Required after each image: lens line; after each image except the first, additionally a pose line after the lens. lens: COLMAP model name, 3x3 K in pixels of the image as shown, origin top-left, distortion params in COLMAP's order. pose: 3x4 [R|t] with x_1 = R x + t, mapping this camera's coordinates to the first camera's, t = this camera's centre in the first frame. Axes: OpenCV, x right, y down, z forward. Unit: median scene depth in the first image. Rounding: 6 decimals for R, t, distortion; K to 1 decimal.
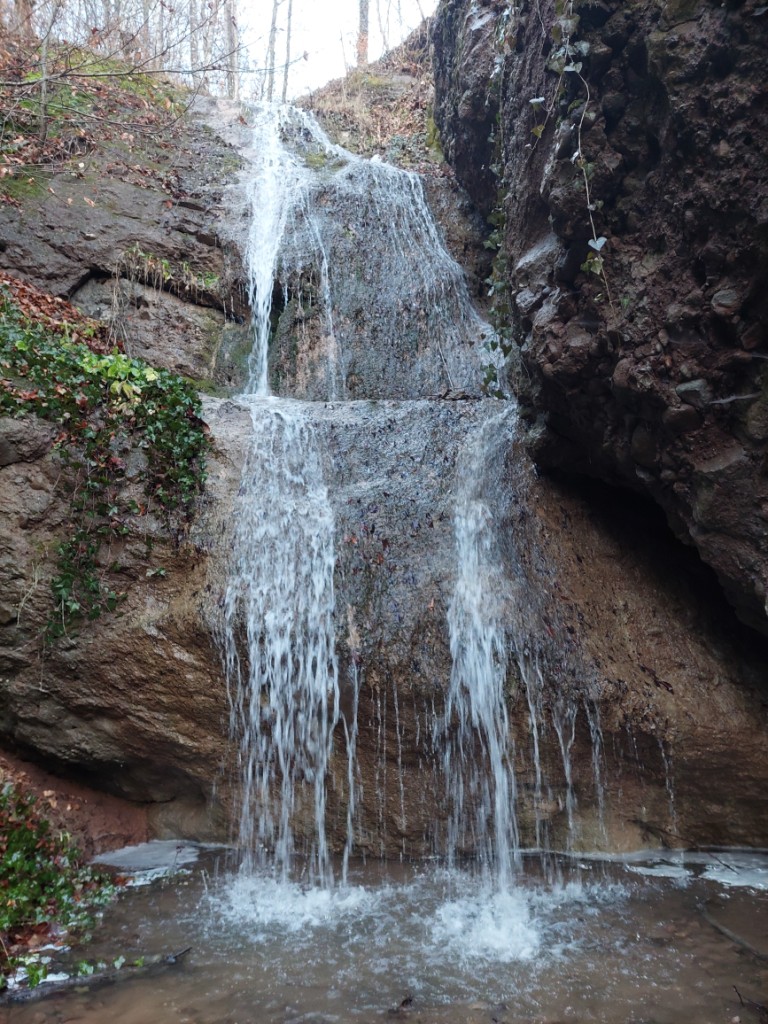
lens RADIAL K [[746.7, 0, 384.0], [0, 746.7, 512.0], [0, 0, 1]] dist [0.093344, -0.099261]
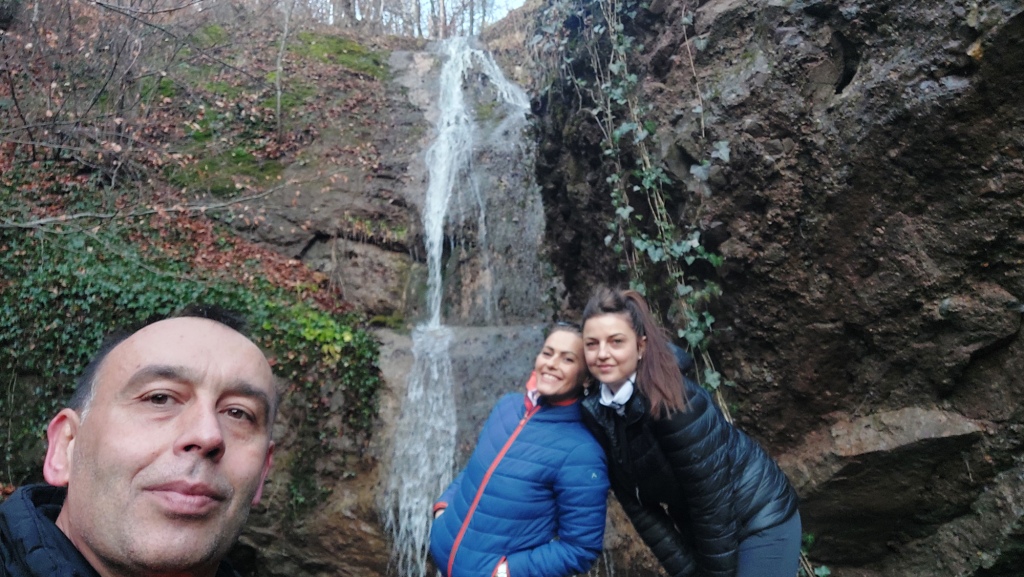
lens RADIAL K [[760.4, 0, 512.0], [0, 760.4, 288.5], [0, 0, 1]] dist [0.135760, -0.003255]
pose [[0.984531, -0.085719, -0.152808, 0.181145], [0.072422, 0.993254, -0.090563, -0.078116], [0.159540, 0.078096, 0.984098, -0.328202]]
